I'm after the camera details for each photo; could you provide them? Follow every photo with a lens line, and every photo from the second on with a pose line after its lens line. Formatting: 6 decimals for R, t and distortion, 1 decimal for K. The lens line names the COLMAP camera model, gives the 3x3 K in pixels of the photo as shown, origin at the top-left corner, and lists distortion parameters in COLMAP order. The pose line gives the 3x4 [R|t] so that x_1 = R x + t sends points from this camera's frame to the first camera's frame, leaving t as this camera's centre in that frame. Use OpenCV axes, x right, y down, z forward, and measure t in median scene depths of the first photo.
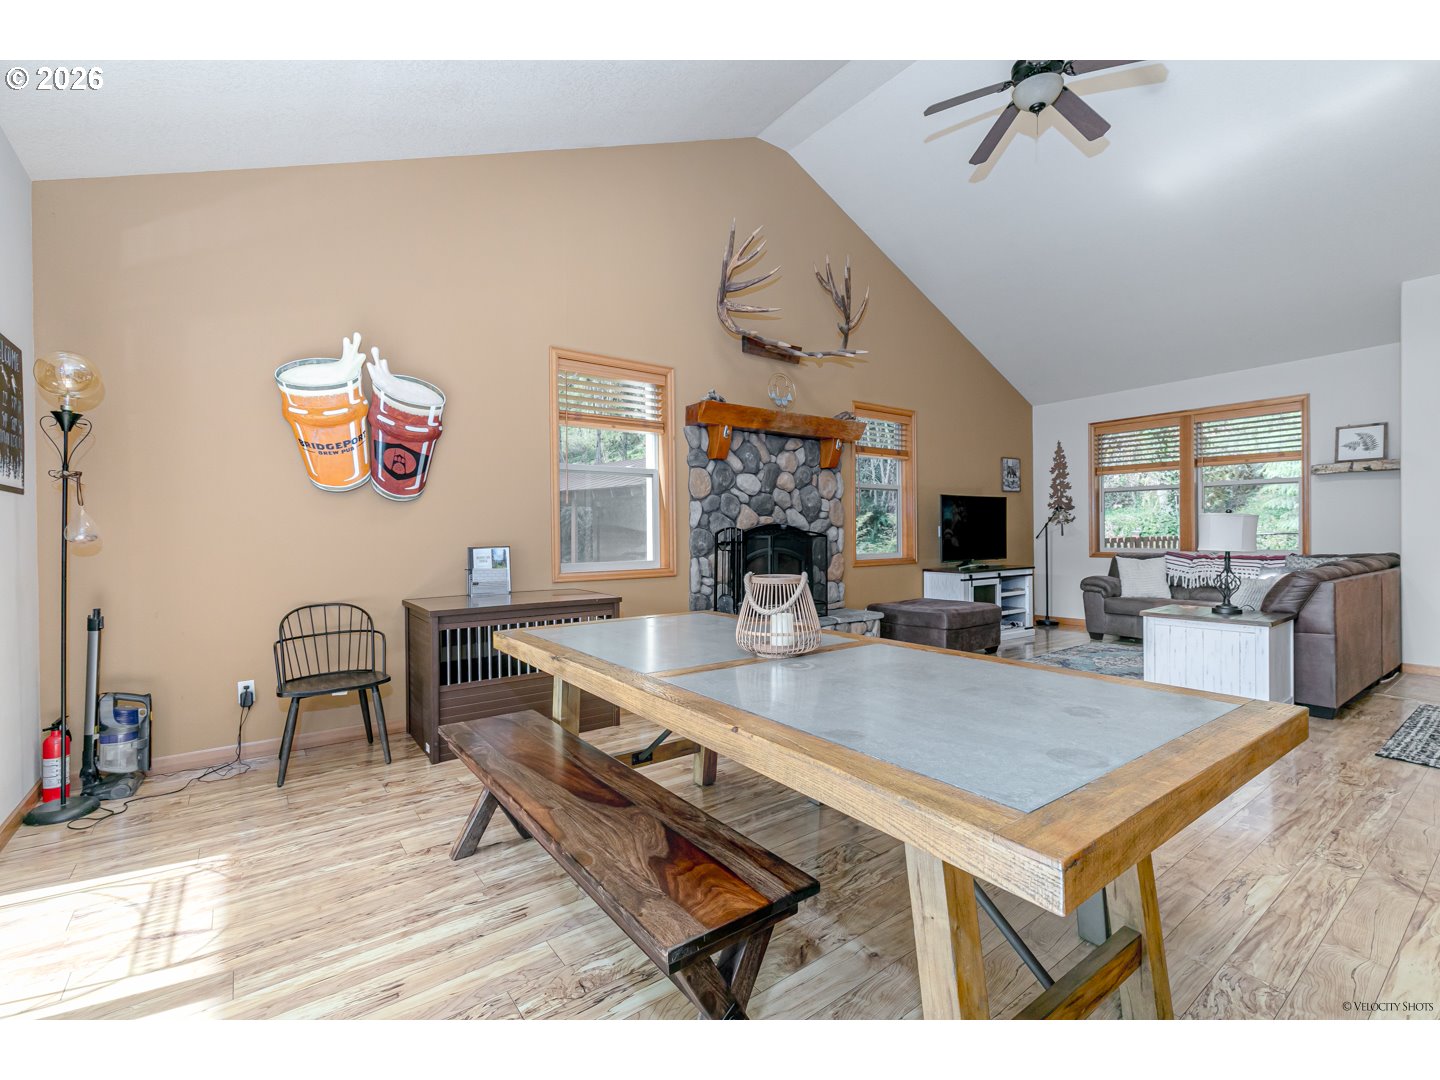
lens RADIAL K [[641.3, 0, 720.0], [0, 641.3, 540.0], [0, 0, 1]] dist [-0.000245, -0.000250]
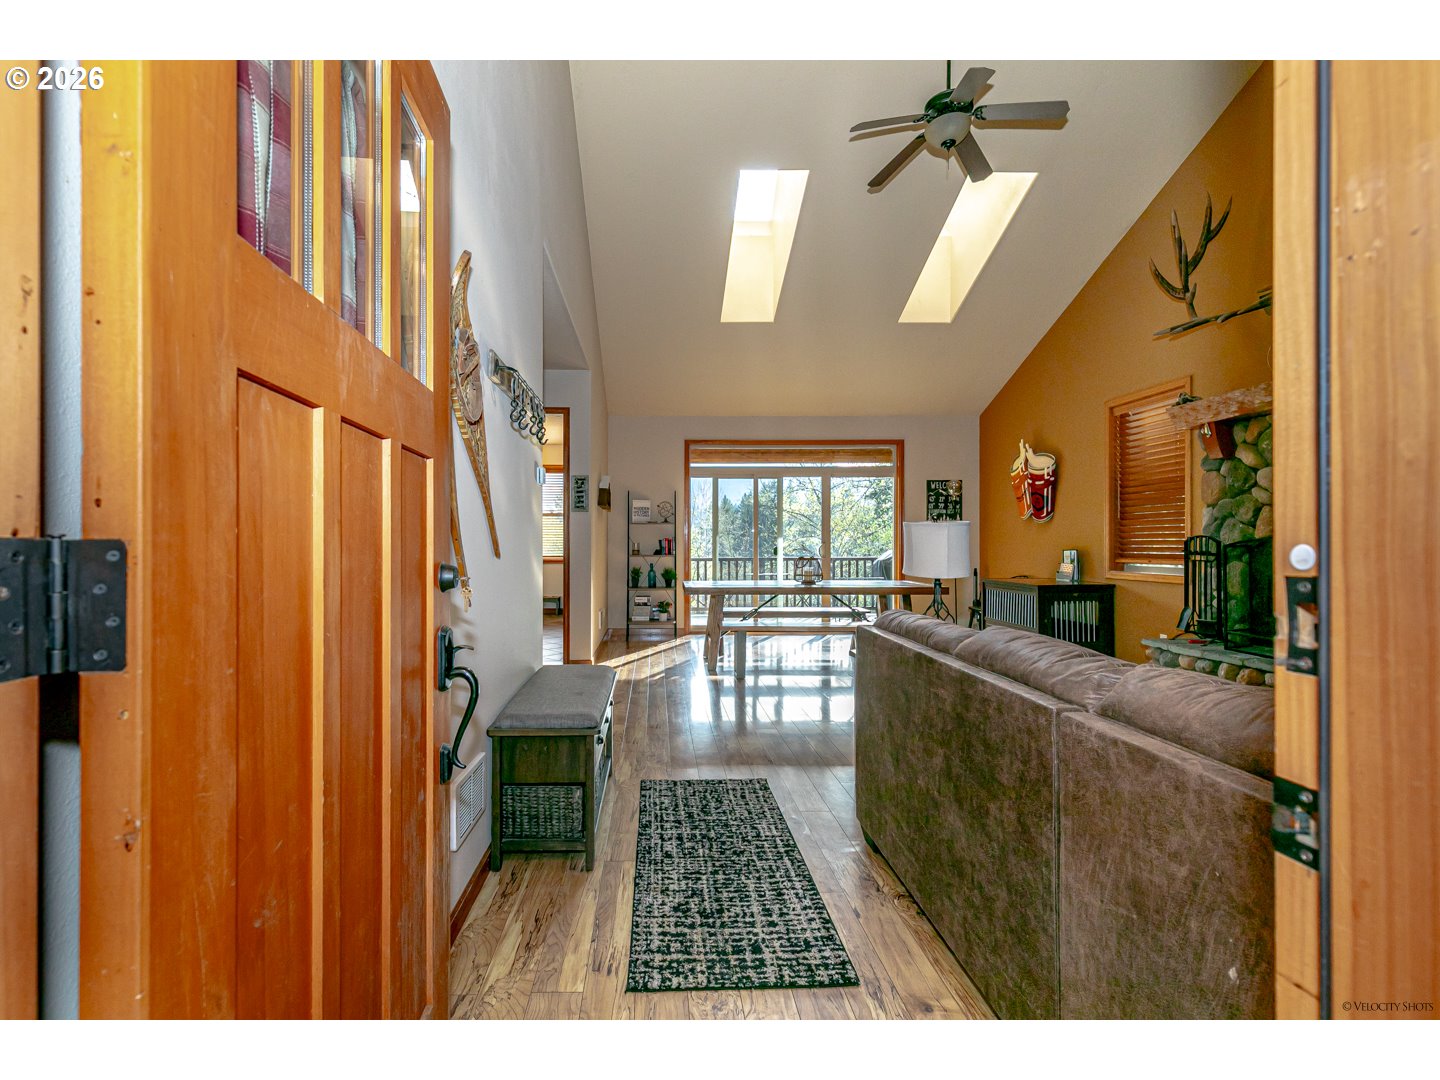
lens RADIAL K [[666.2, 0, 703.9], [0, 666.2, 539.9], [0, 0, 1]] dist [-0.001343, -0.000109]
pose [[-0.533805, 0.006140, -0.845585, 1.051587], [-0.001285, 0.999967, 0.008072, -0.017806], [0.845606, 0.005396, -0.533780, 0.790332]]
